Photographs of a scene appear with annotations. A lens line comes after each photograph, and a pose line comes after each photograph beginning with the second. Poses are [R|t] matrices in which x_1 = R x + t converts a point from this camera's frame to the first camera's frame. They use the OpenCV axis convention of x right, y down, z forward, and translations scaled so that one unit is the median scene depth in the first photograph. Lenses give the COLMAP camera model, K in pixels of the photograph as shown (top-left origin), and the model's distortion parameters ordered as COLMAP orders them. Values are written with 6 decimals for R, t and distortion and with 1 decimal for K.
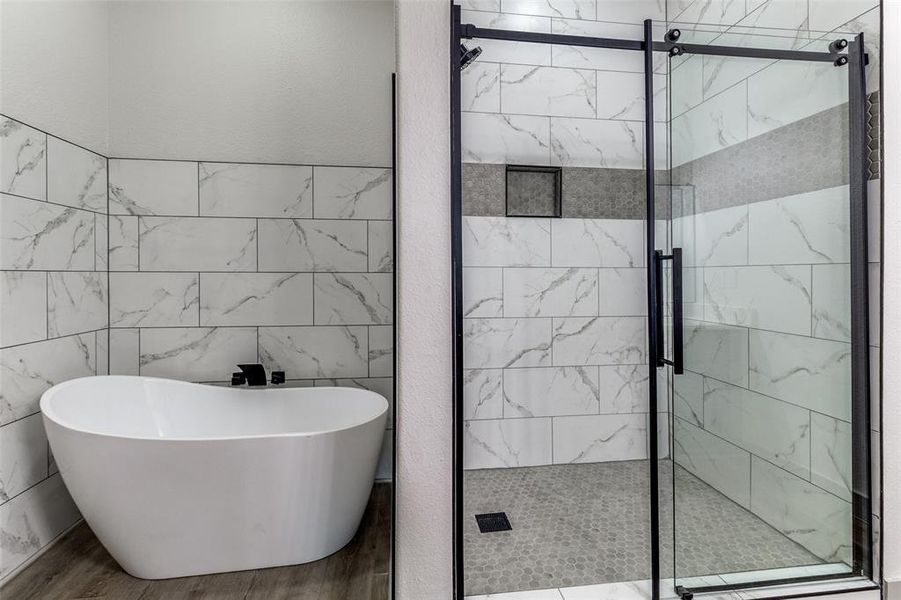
lens RADIAL K [[429.0, 0, 453.2], [0, 429.0, 287.4], [0, 0, 1]] dist [-0.000375, -0.000259]
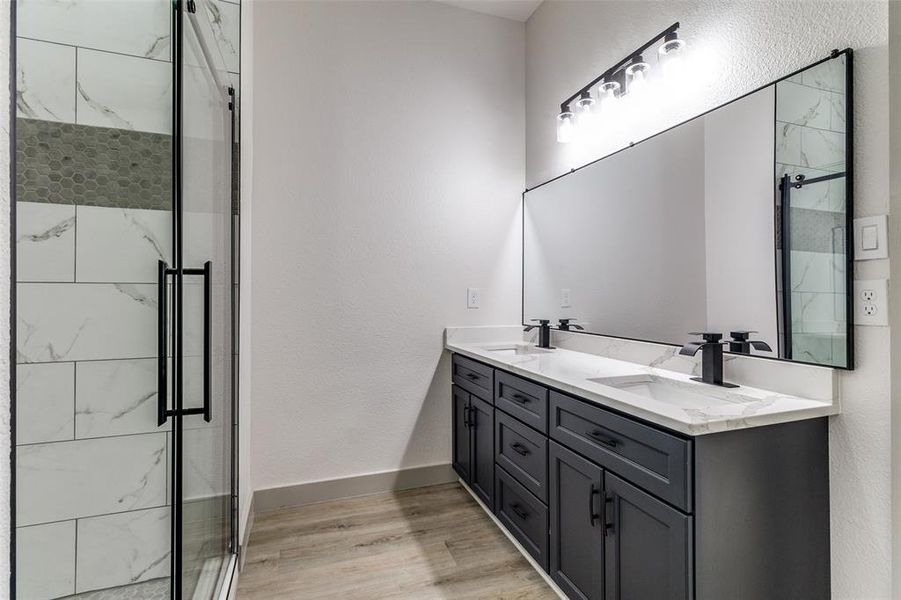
lens RADIAL K [[429.0, 0, 453.2], [0, 429.0, 287.4], [0, 0, 1]] dist [-0.000375, -0.000259]
pose [[-0.216527, 0.008745, 0.976237, -0.262230], [0.027112, 0.999628, -0.002941, -0.022651], [-0.975900, 0.025831, -0.216684, 0.540121]]
